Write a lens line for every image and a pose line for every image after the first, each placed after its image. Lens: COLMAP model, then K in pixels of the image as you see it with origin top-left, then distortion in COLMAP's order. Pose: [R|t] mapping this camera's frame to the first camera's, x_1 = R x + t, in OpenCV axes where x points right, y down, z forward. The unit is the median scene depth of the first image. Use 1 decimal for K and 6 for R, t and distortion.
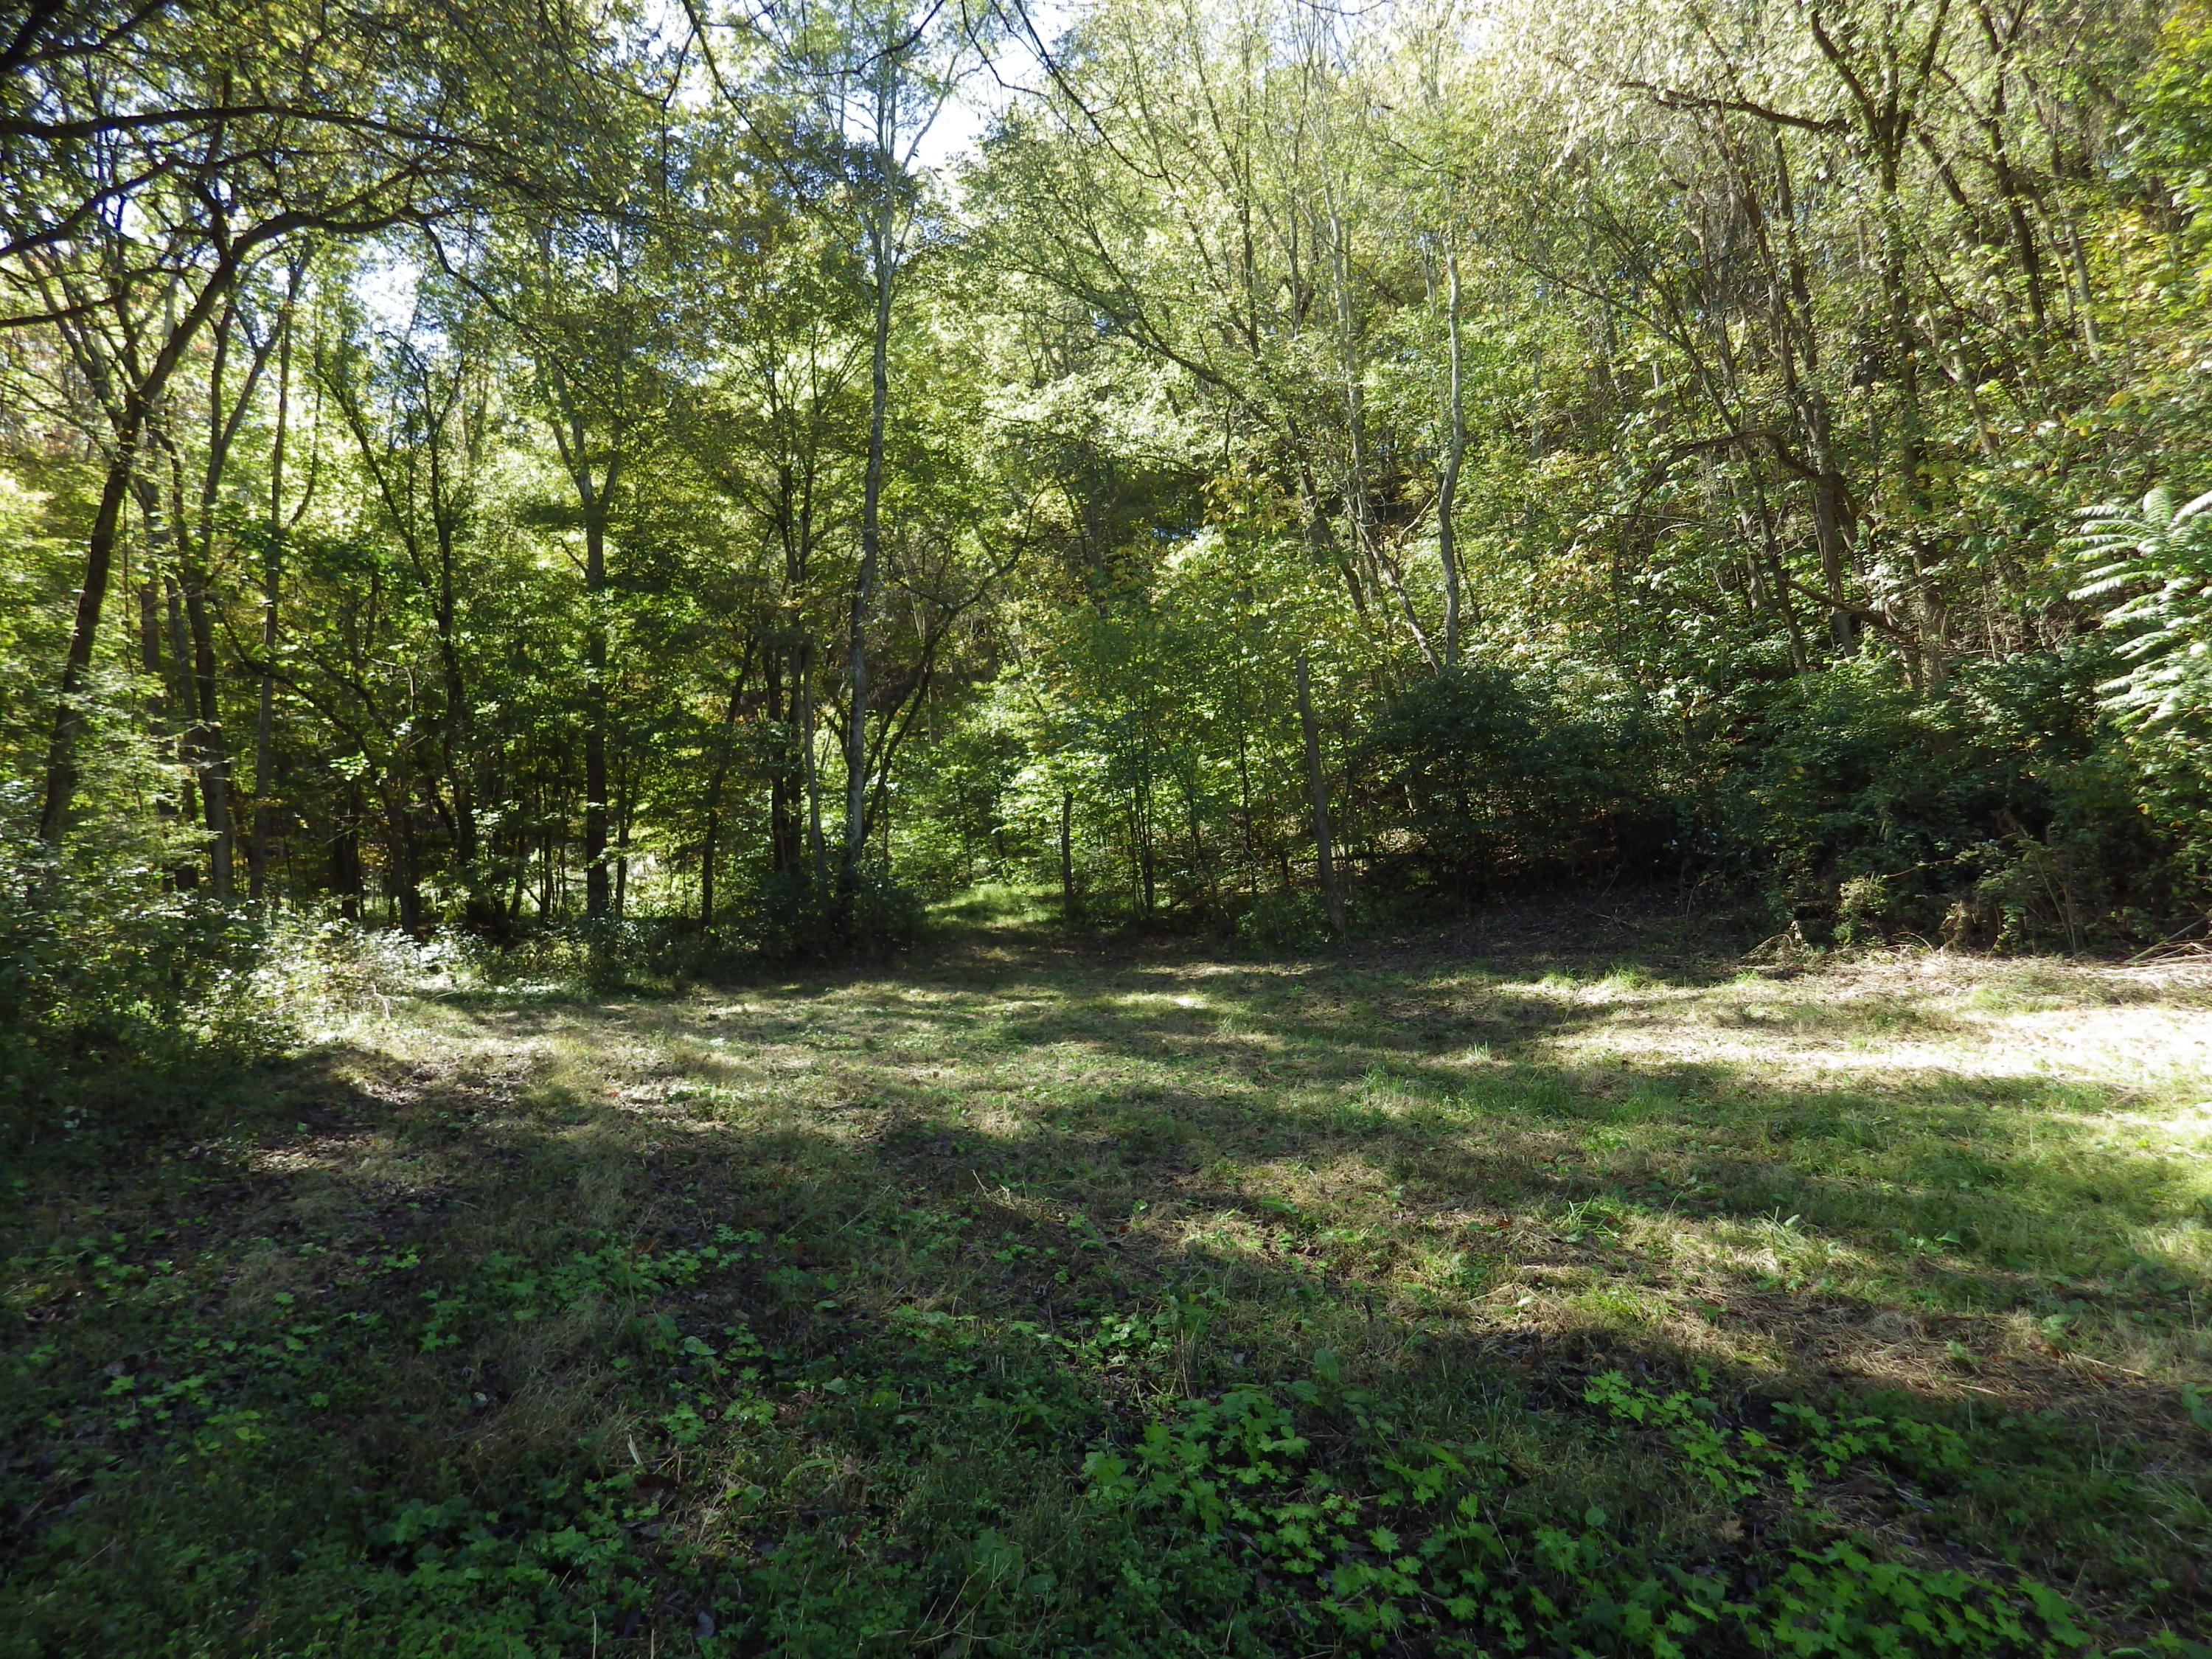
lens RADIAL K [[1420.6, 0, 1104.8], [0, 1420.6, 831.5], [0, 0, 1]] dist [0.009631, -0.001758]
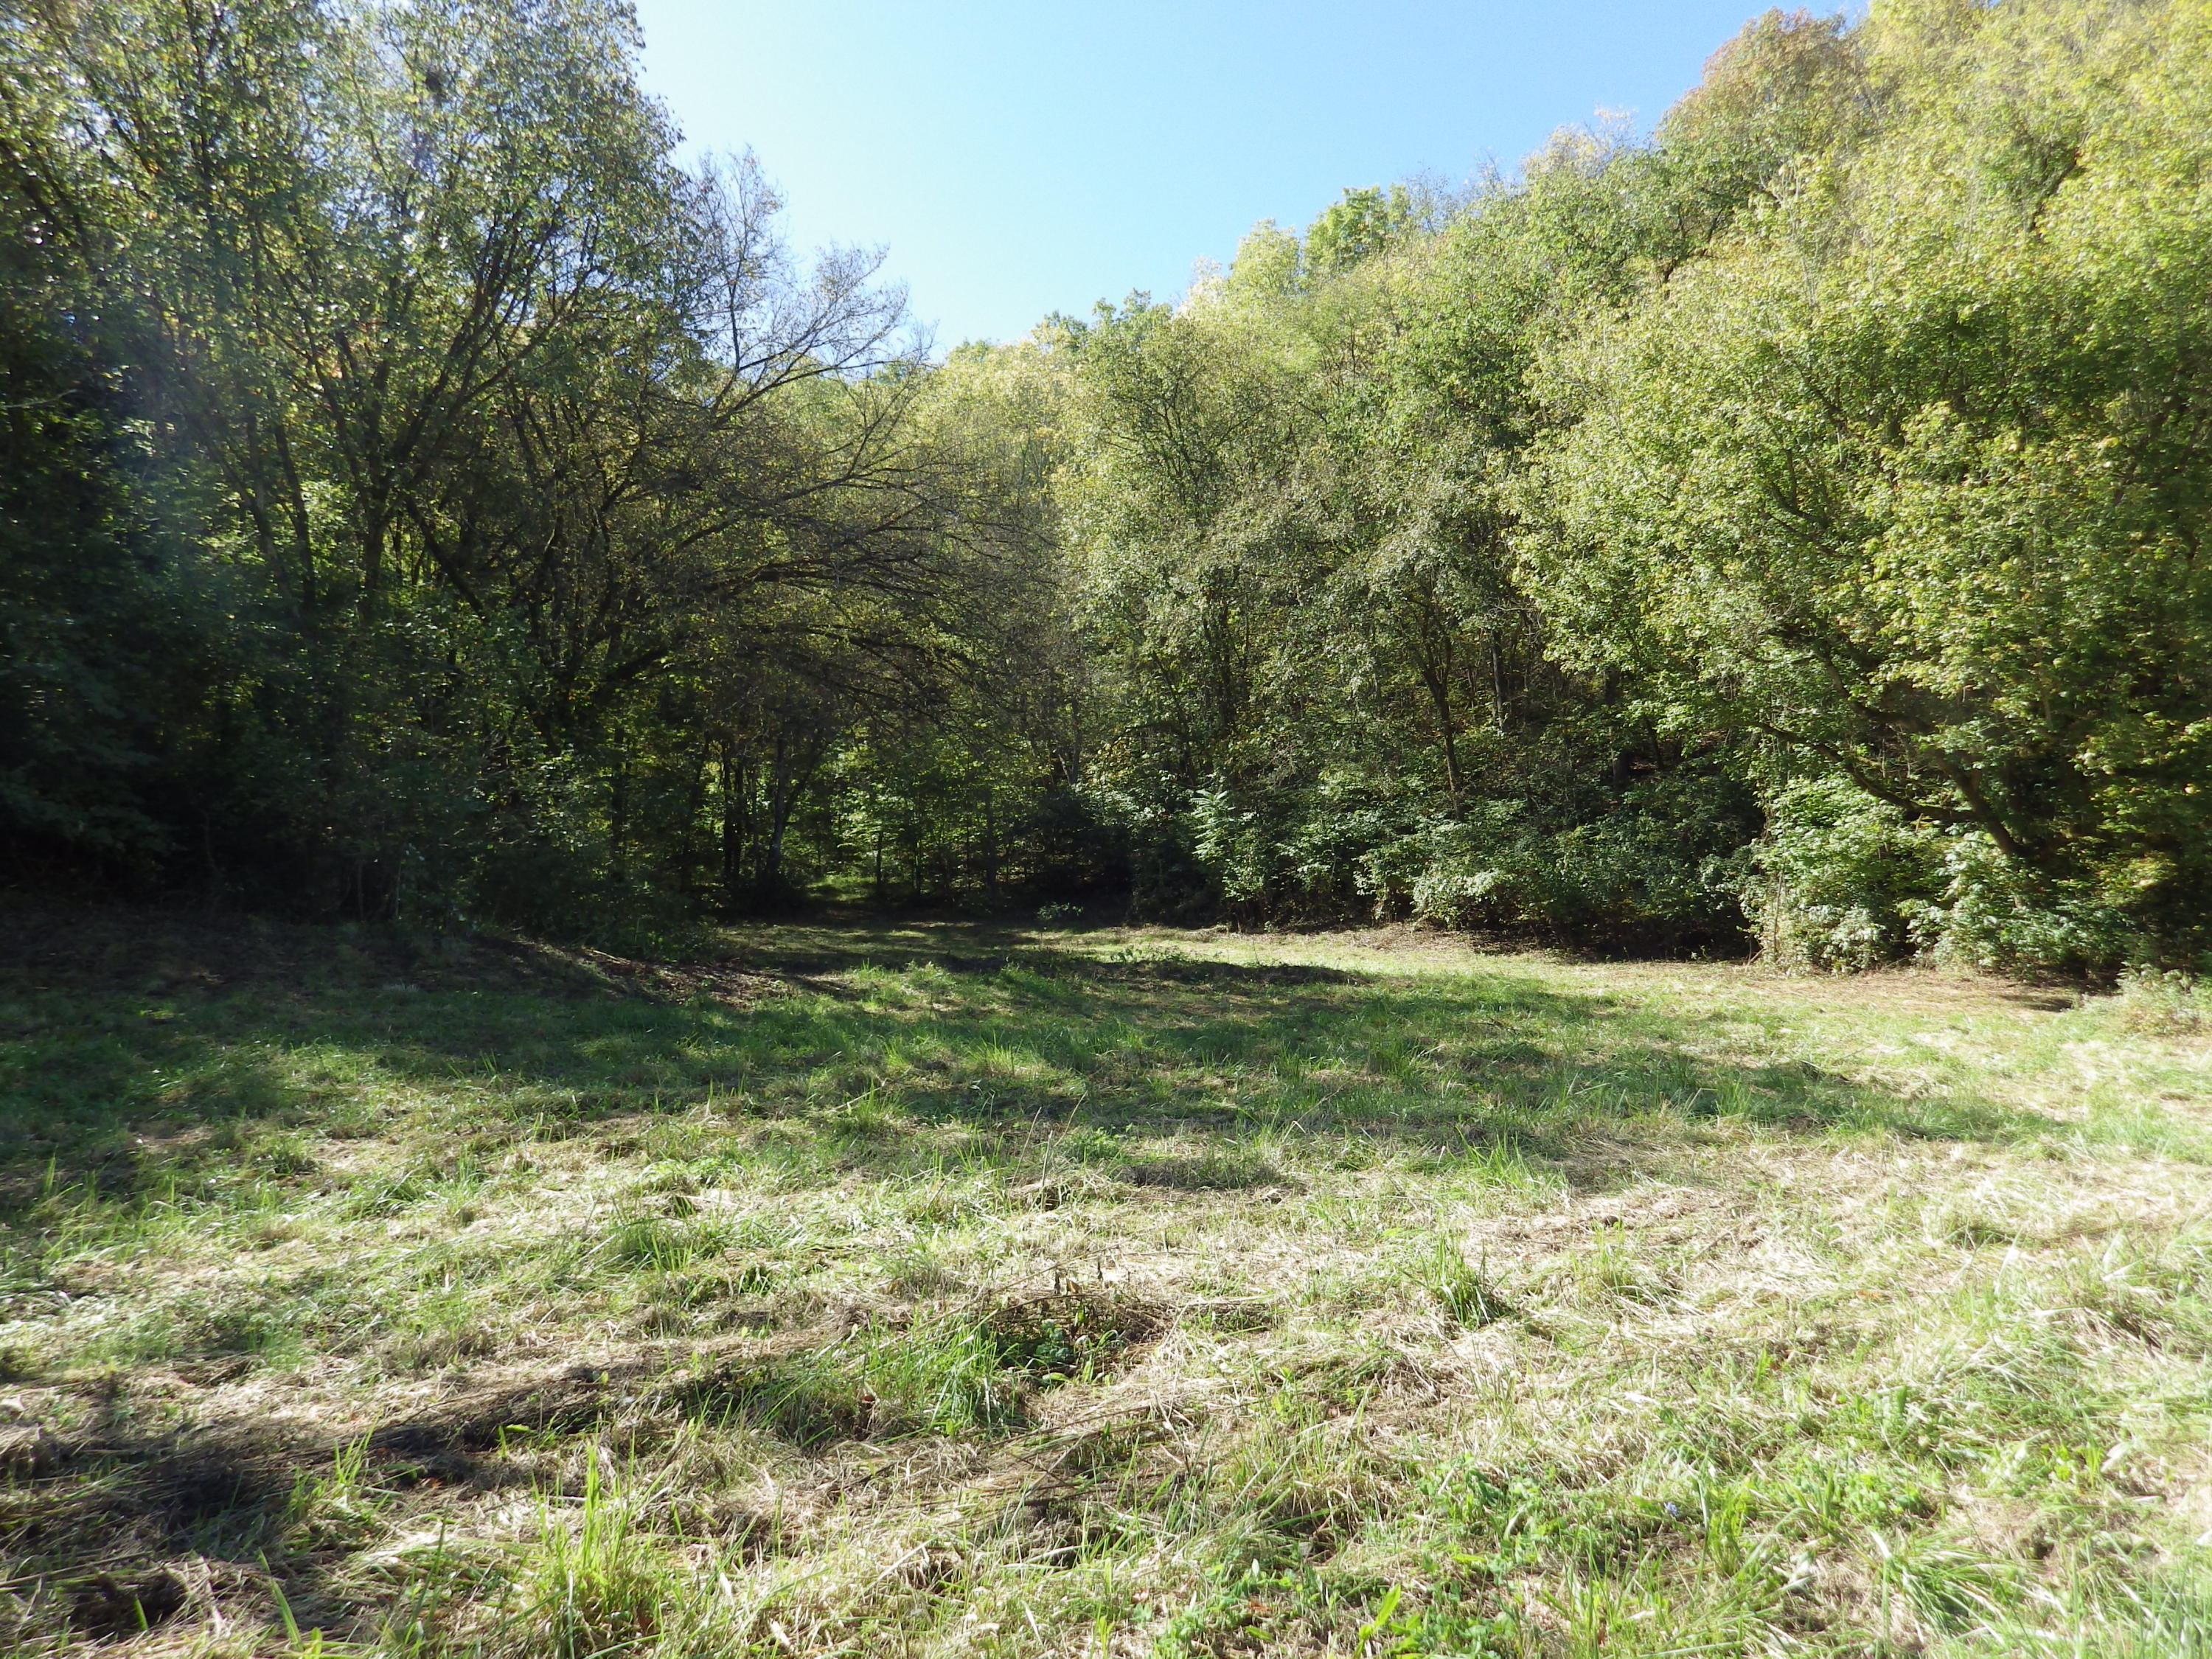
lens RADIAL K [[1420.6, 0, 1105.7], [0, 1420.6, 826.0], [0, 0, 1]] dist [0.009631, -0.001758]
pose [[0.992030, 0.041262, 0.119051, 0.043565], [-0.043757, 0.998872, 0.018420, -0.075682], [-0.118157, -0.023483, 0.992717, -0.851690]]
